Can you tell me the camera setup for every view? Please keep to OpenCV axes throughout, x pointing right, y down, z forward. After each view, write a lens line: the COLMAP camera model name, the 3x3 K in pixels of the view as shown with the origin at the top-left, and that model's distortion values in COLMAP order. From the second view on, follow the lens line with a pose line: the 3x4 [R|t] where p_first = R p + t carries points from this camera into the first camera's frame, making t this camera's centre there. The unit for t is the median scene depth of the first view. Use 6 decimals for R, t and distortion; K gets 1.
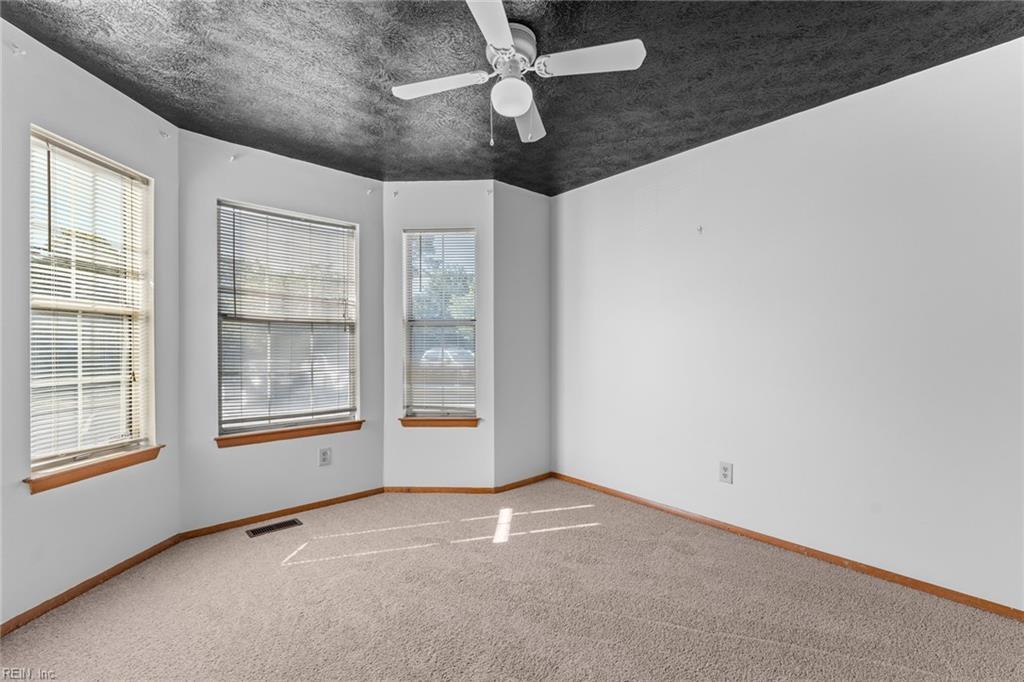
lens RADIAL K [[433.8, 0, 508.7], [0, 433.8, 341.3], [0, 0, 1]] dist [0.000642, -0.000815]
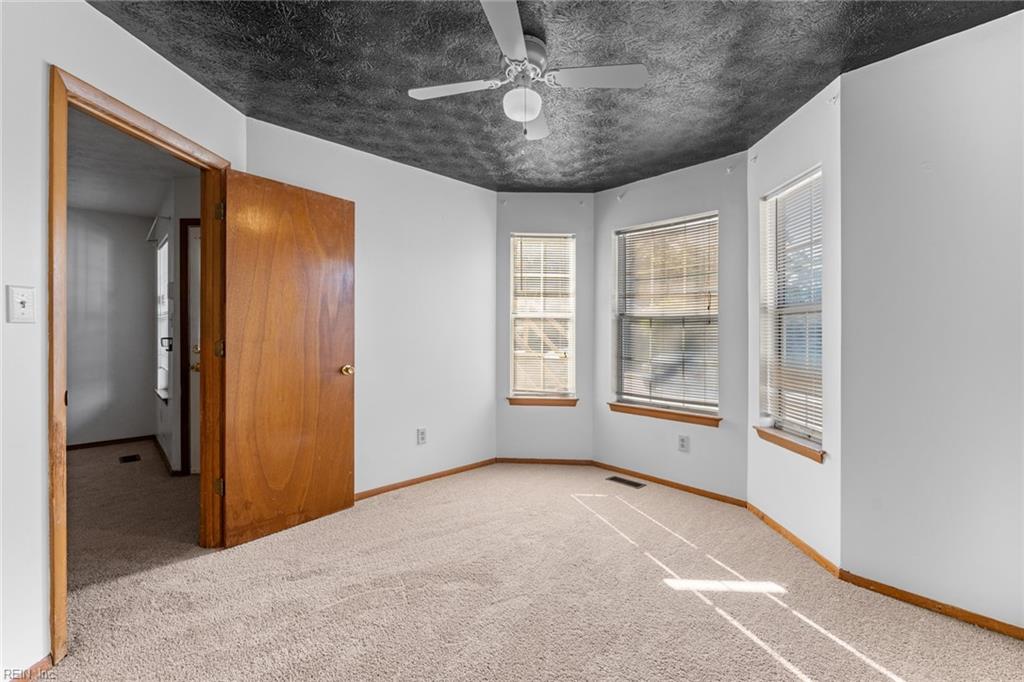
lens RADIAL K [[433.8, 0, 511.2], [0, 433.8, 335.6], [0, 0, 1]] dist [0.000642, -0.000815]
pose [[0.035165, 0.004210, -0.999373, 0.662369], [0.001096, 0.999990, 0.004251, -0.001675], [0.999381, -0.001245, 0.035160, 0.584582]]
